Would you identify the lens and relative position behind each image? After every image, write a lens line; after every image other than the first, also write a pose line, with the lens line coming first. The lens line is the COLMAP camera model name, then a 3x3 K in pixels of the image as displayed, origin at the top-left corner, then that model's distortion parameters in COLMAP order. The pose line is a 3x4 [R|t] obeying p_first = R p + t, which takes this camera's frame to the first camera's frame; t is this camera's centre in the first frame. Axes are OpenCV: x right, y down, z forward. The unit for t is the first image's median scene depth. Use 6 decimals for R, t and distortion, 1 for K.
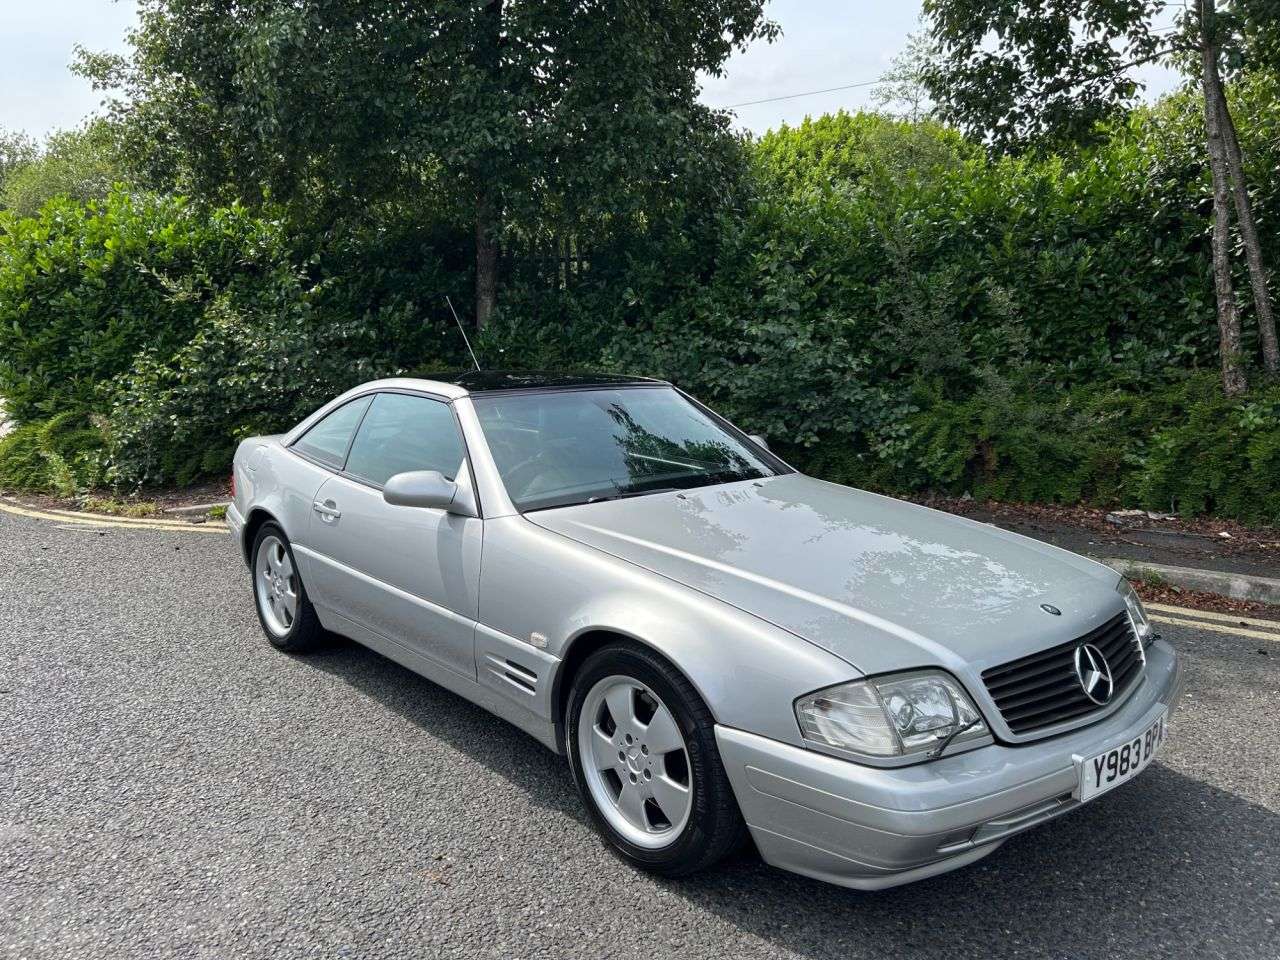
lens RADIAL K [[966.9, 0, 636.2], [0, 966.9, 486.6], [0, 0, 1]] dist [0.031848, -0.032020]
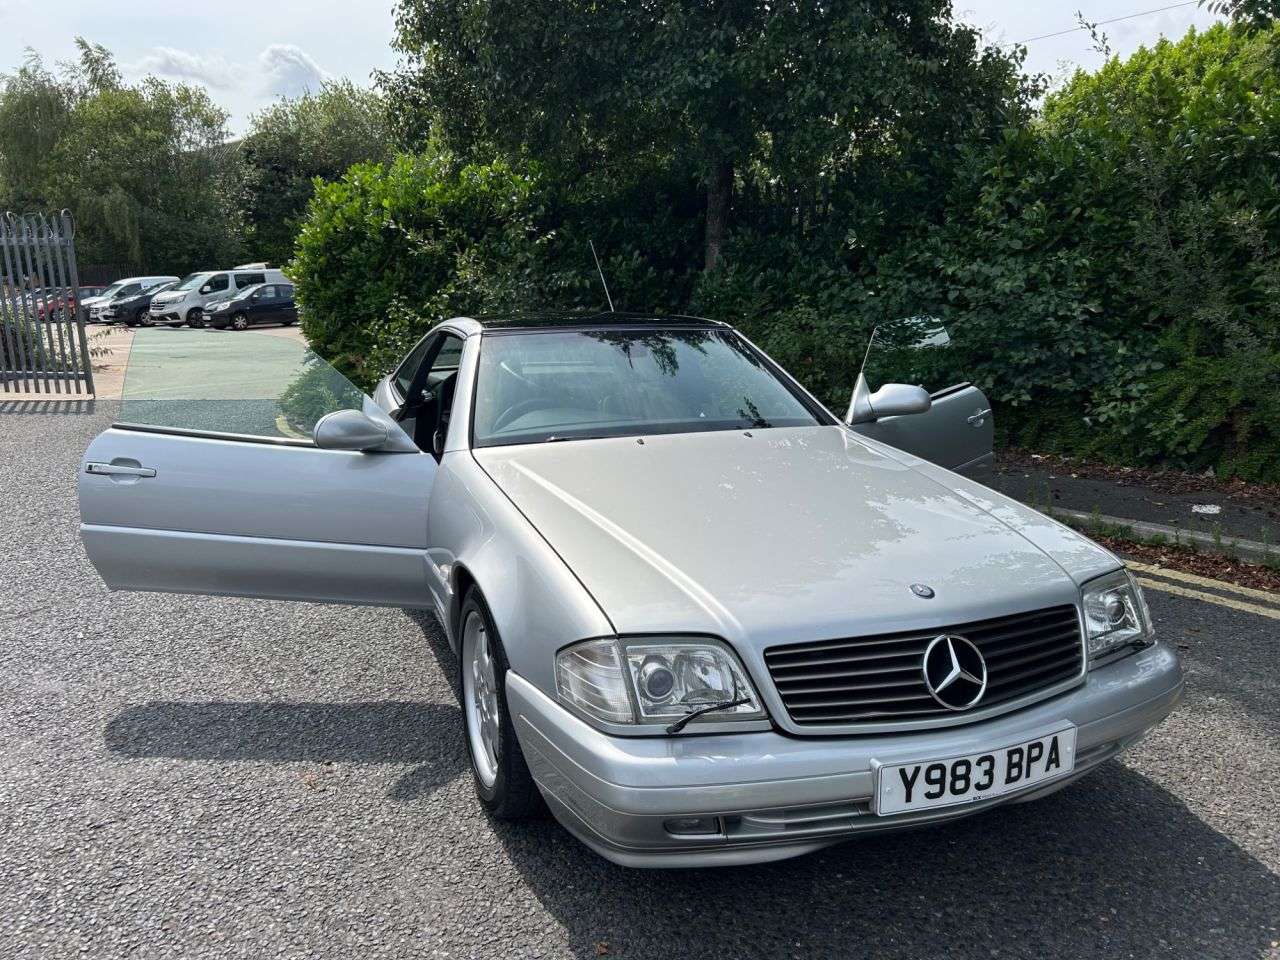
lens RADIAL K [[966.9, 0, 629.2], [0, 966.9, 491.5], [0, 0, 1]] dist [0.031848, -0.032020]
pose [[0.936324, 0.067995, -0.344491, 0.157756], [-0.050492, 0.996948, 0.059540, 0.001636], [0.347488, -0.038355, 0.936900, 0.044271]]
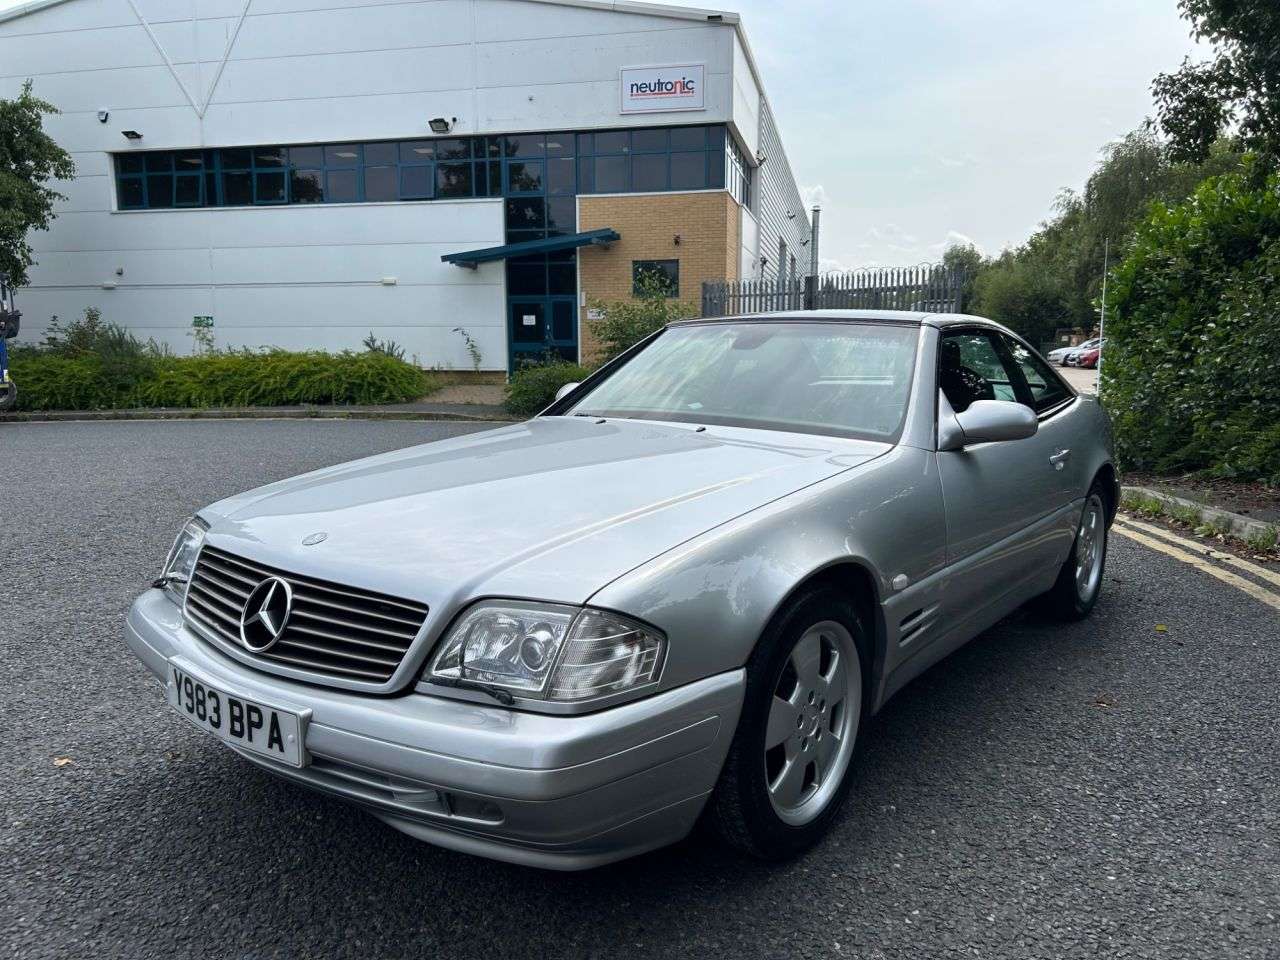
lens RADIAL K [[966.9, 0, 635.3], [0, 966.9, 478.6], [0, 0, 1]] dist [0.031848, -0.032020]
pose [[0.164853, 0.136195, -0.976870, 0.422128], [-0.158221, 0.981246, 0.110105, -0.018566], [0.973545, 0.136410, 0.183310, 0.368740]]
